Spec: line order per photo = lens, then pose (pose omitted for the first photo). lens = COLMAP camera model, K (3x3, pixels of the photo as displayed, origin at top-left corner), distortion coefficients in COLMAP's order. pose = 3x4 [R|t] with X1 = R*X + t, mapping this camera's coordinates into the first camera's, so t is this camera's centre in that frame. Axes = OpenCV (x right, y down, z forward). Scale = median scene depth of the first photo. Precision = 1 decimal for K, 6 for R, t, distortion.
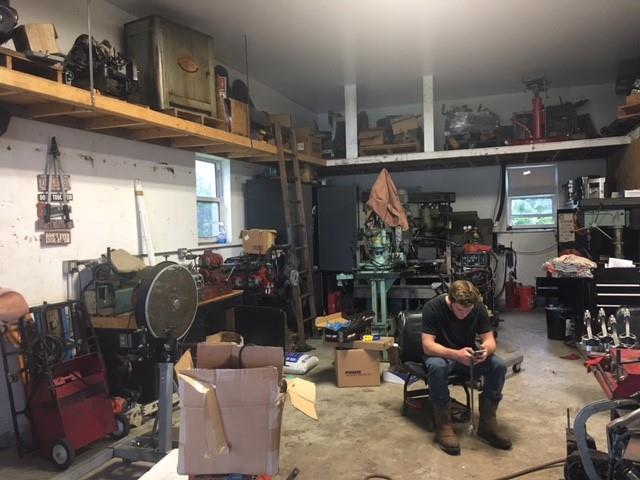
lens RADIAL K [[549.6, 0, 320.0], [0, 549.6, 240.0], [0, 0, 1]] dist [0.035079, -0.003144]
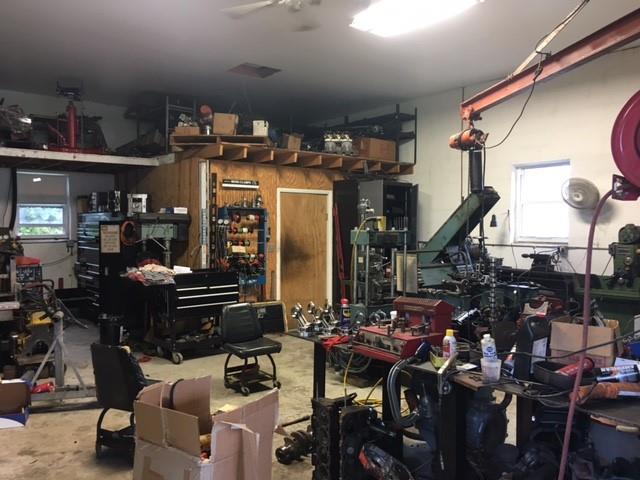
lens RADIAL K [[549.6, 0, 320.0], [0, 549.6, 240.0], [0, 0, 1]] dist [0.035079, -0.003144]
pose [[0.518328, 0.007773, 0.855147, -0.232526], [0.007713, 0.999876, -0.013764, -0.002367], [-0.855147, 0.013730, 0.518203, 0.121807]]
